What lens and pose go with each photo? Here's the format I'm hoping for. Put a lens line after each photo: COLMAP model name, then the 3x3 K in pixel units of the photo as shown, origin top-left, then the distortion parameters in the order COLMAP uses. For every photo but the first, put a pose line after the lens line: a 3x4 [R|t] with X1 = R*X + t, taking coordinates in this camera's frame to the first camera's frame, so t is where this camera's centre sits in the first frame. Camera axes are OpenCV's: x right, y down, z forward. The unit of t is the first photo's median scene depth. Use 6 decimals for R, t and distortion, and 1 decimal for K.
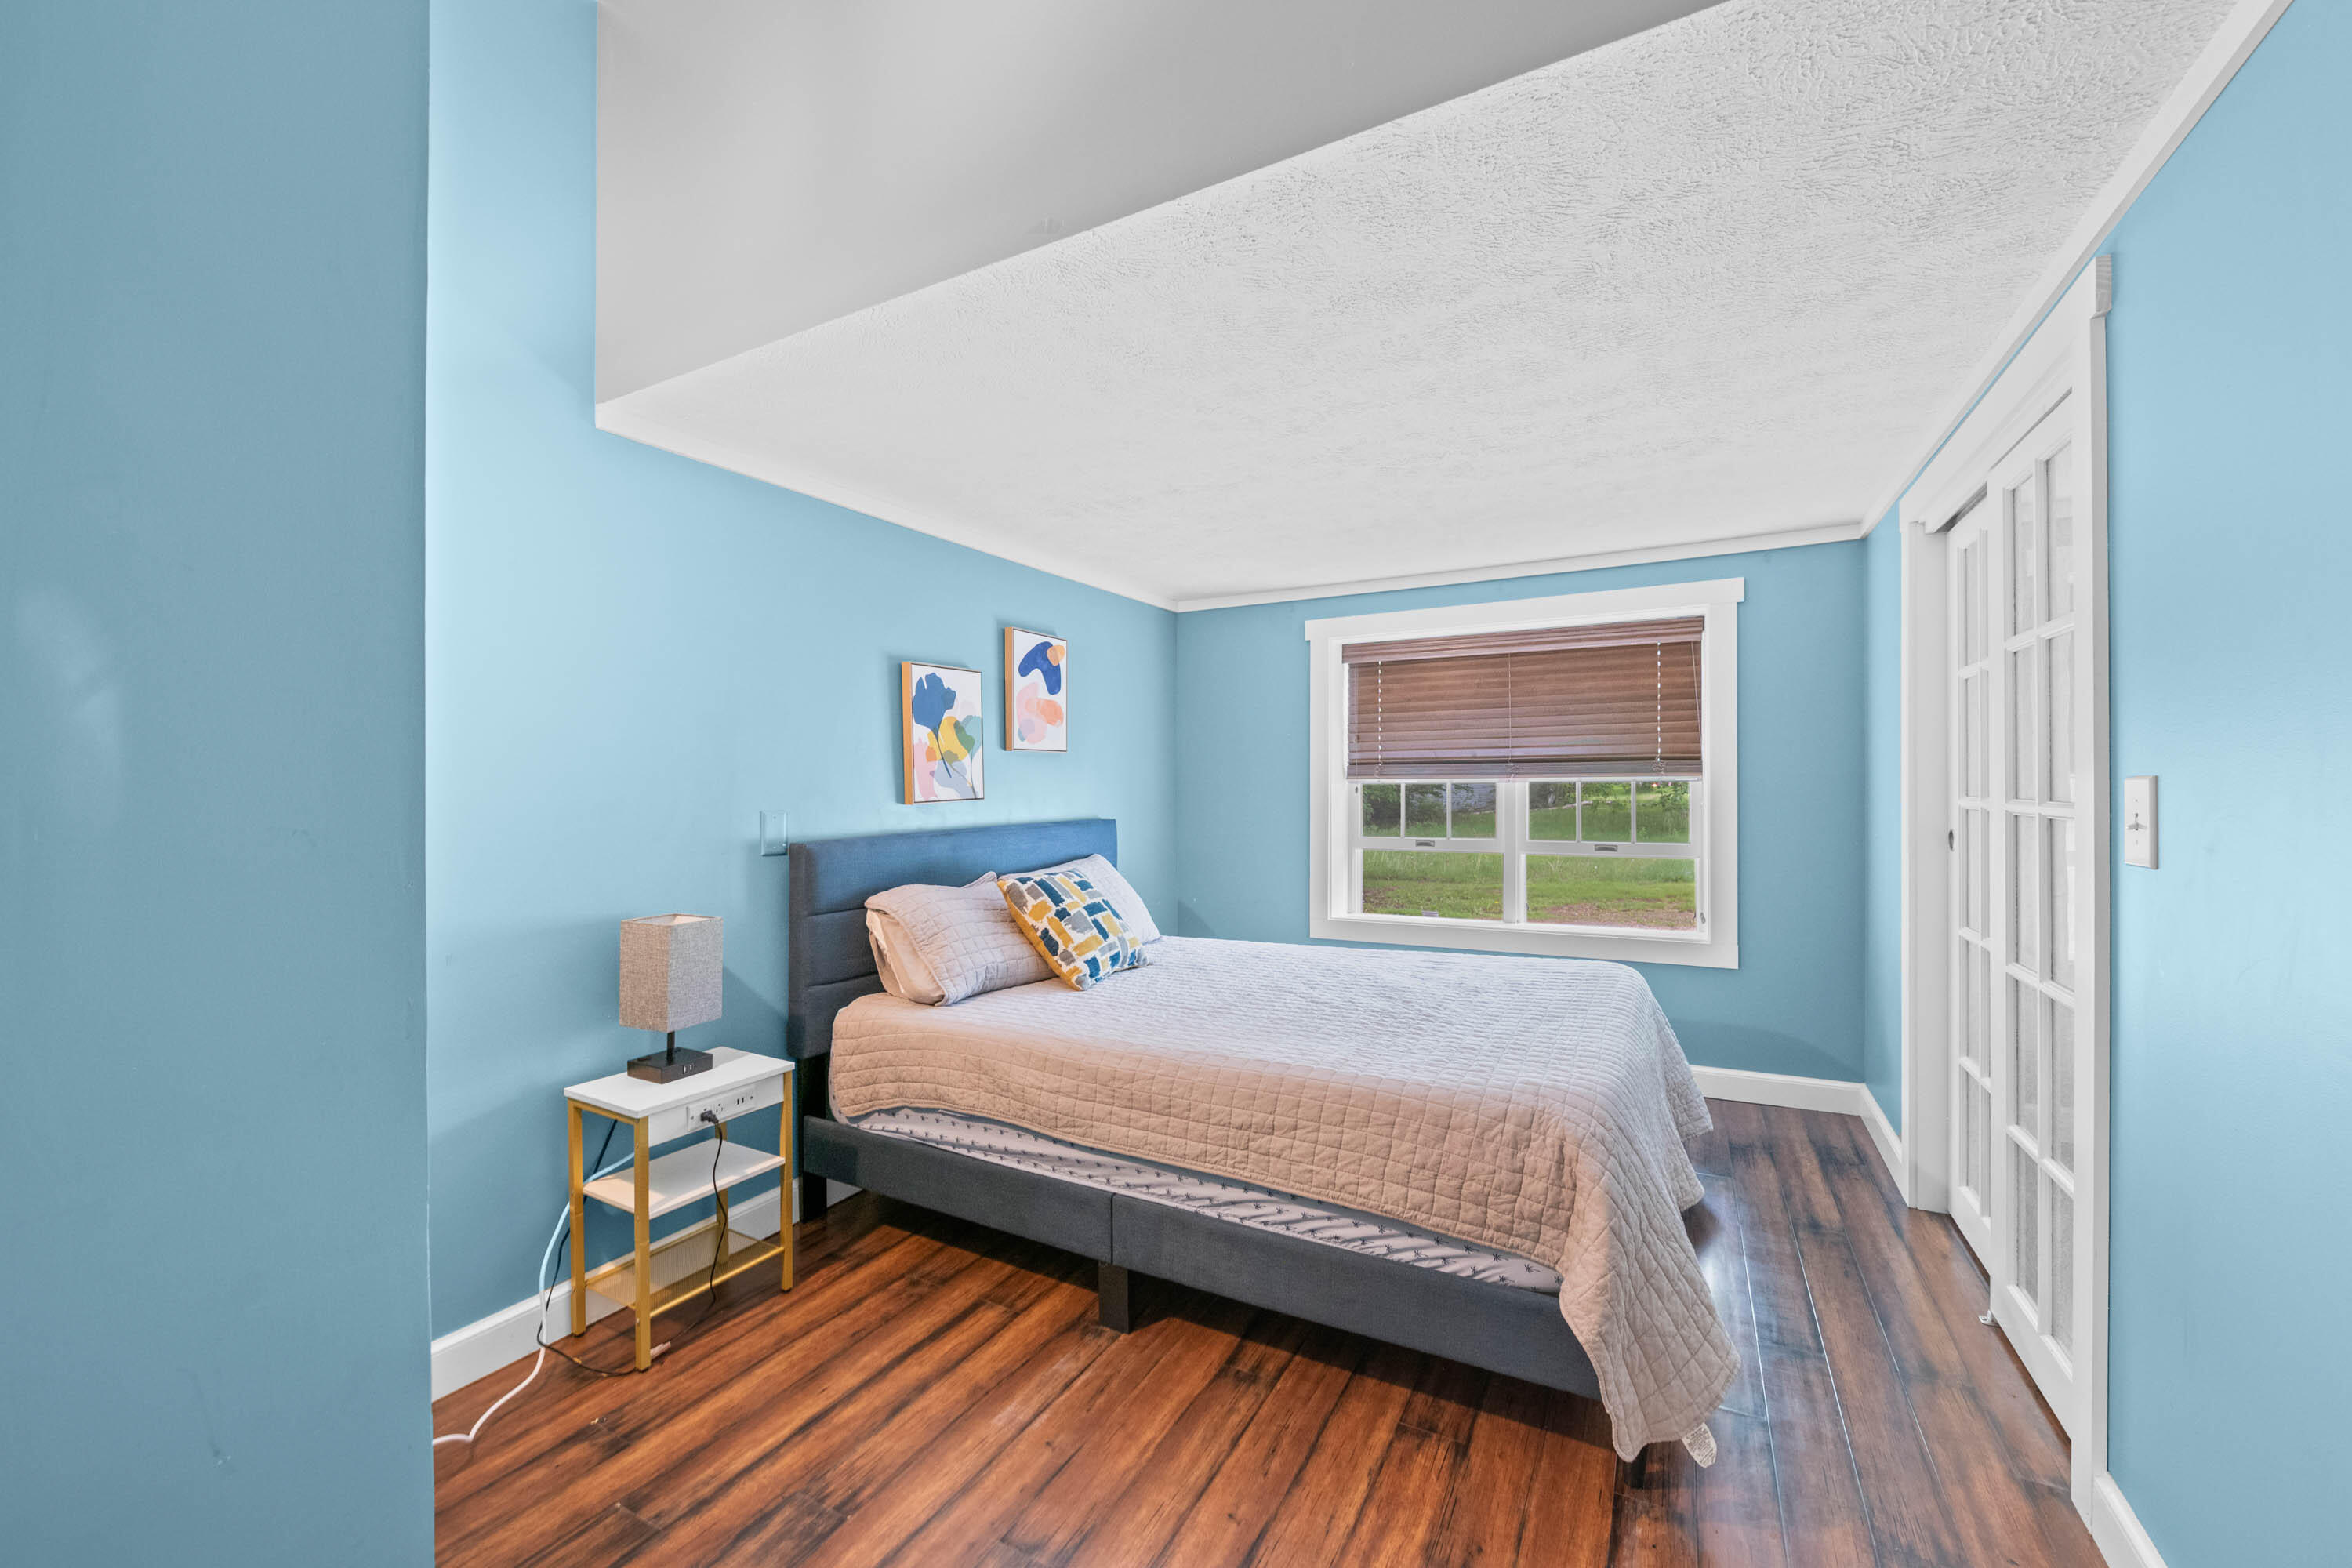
lens RADIAL K [[923.6, 0, 1169.8], [0, 923.6, 787.4], [0, 0, 1]] dist [-0.011163, -0.000928]
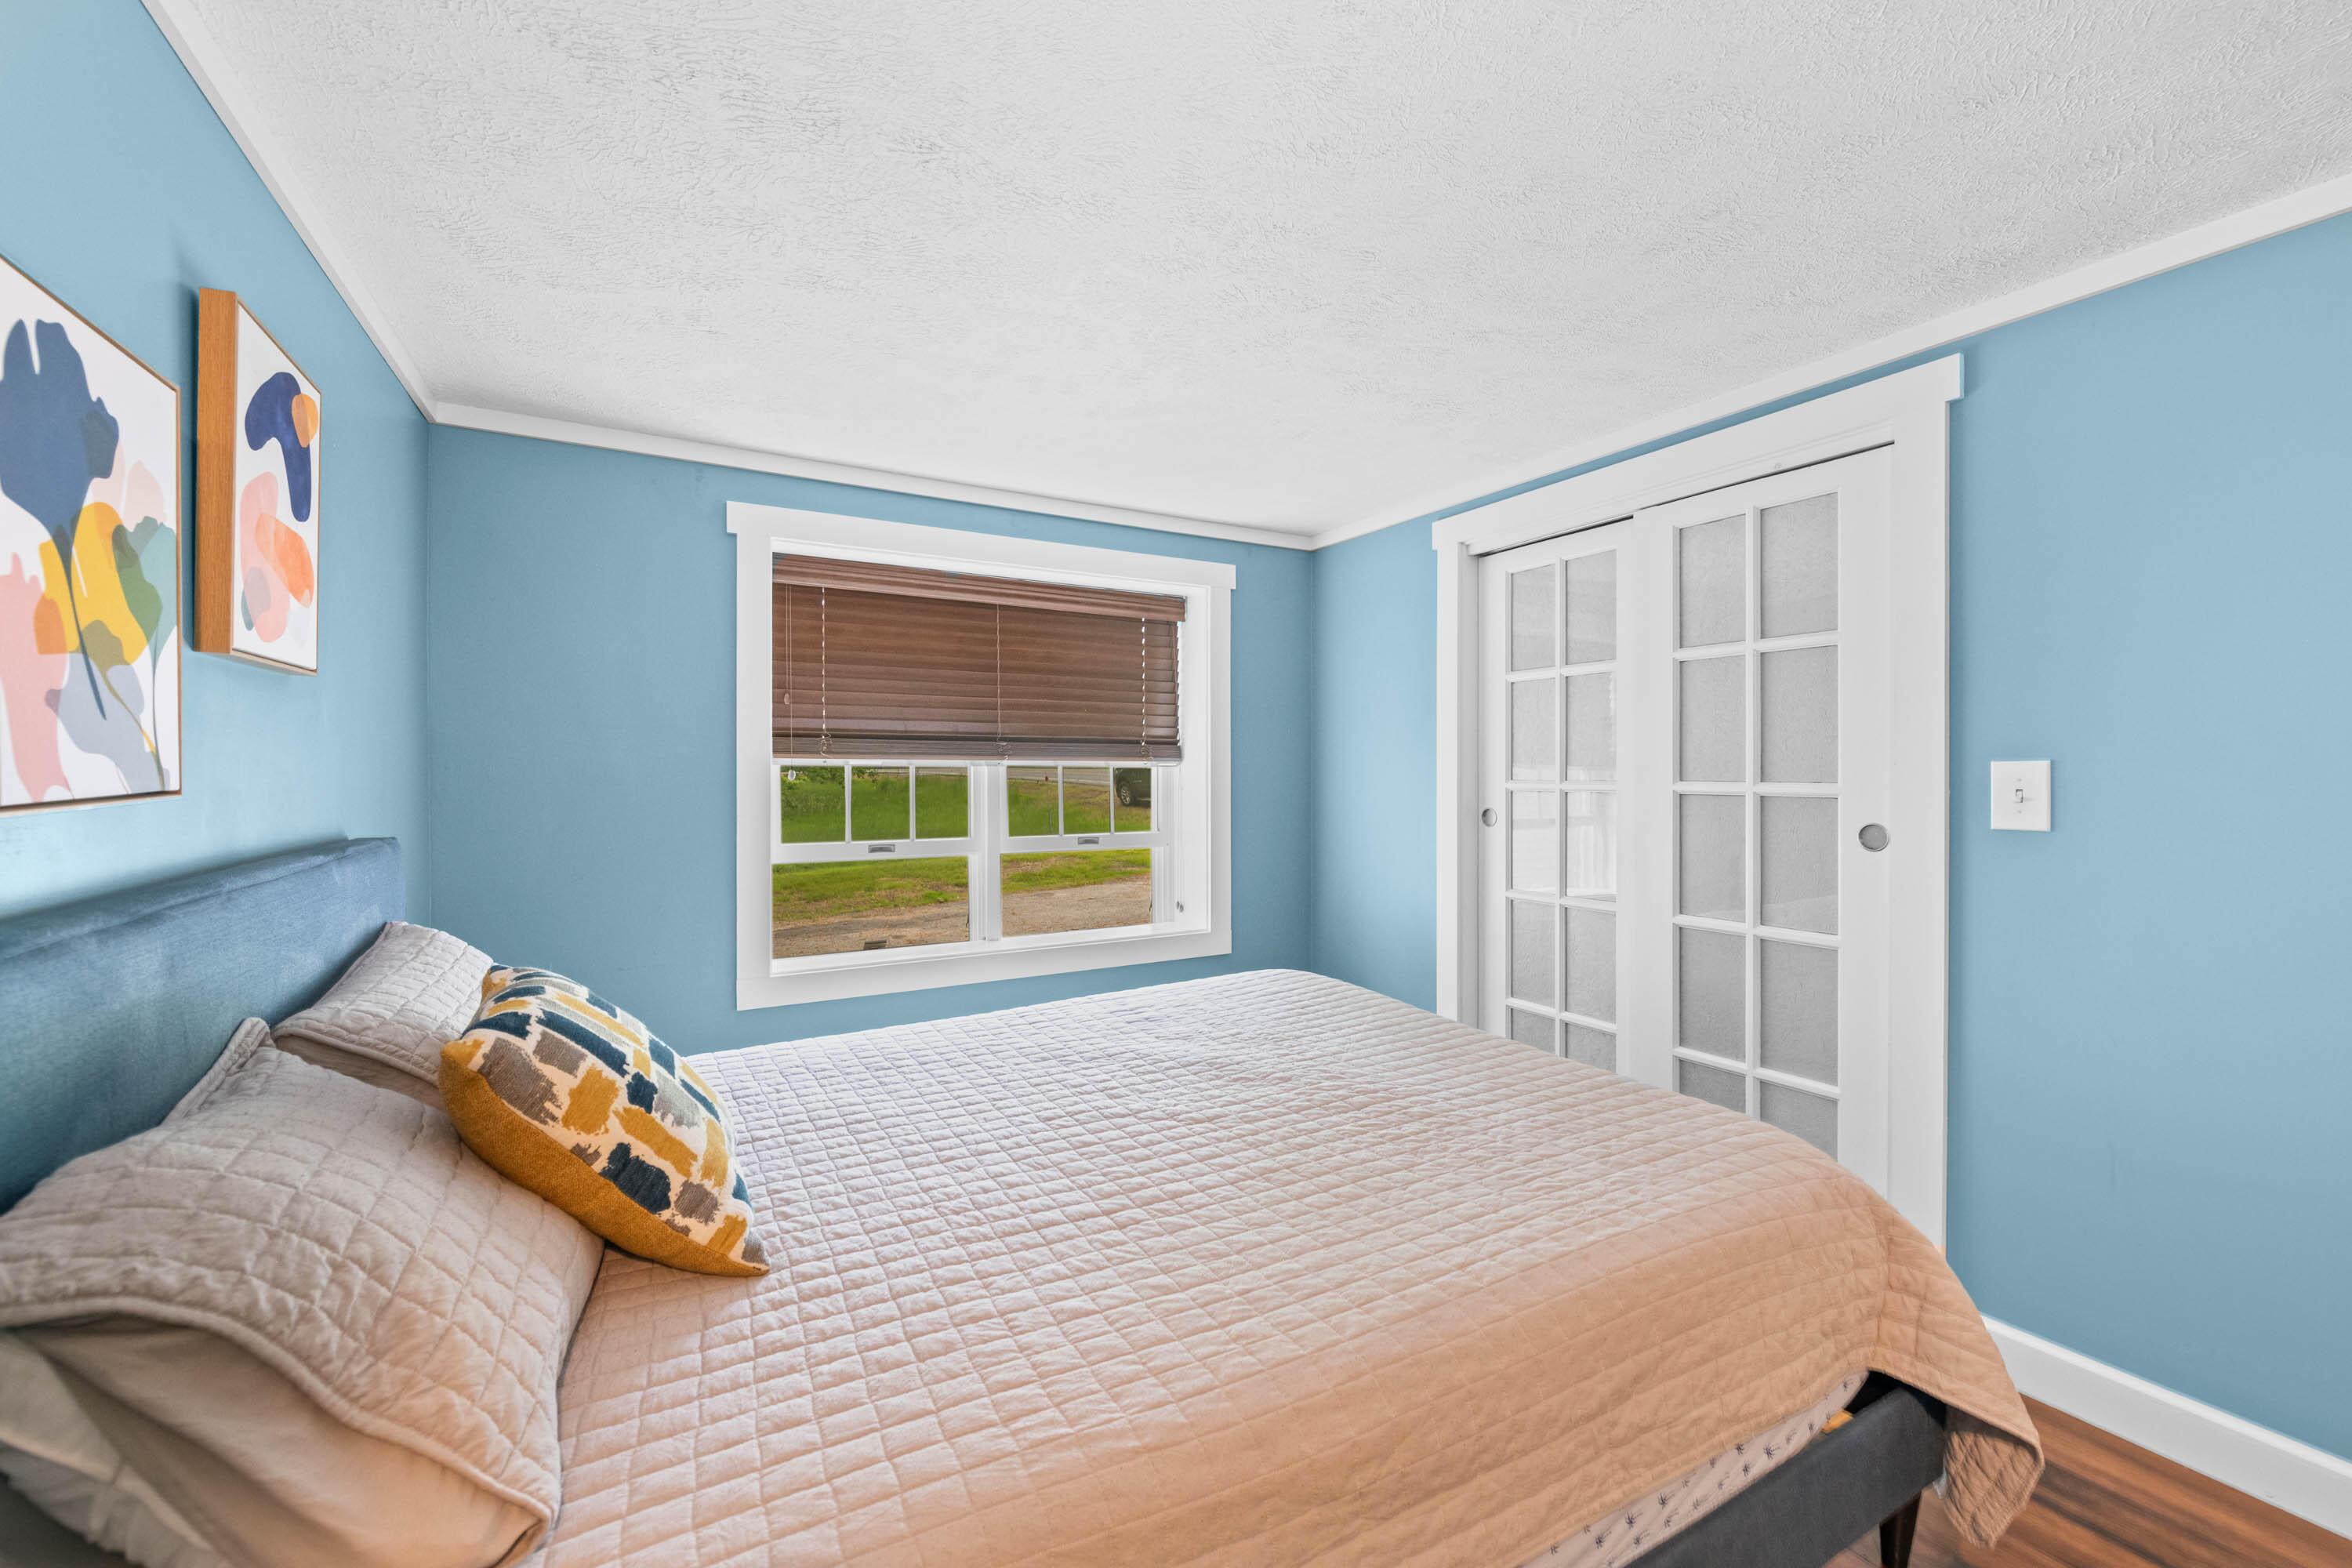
lens RADIAL K [[923.6, 0, 1177.6], [0, 923.6, 780.8], [0, 0, 1]] dist [-0.011163, -0.000928]
pose [[0.524579, -0.000591, 0.851362, -0.261910], [-0.003417, 0.999990, 0.002800, 0.005675], [-0.851355, -0.004378, 0.524572, 0.497972]]
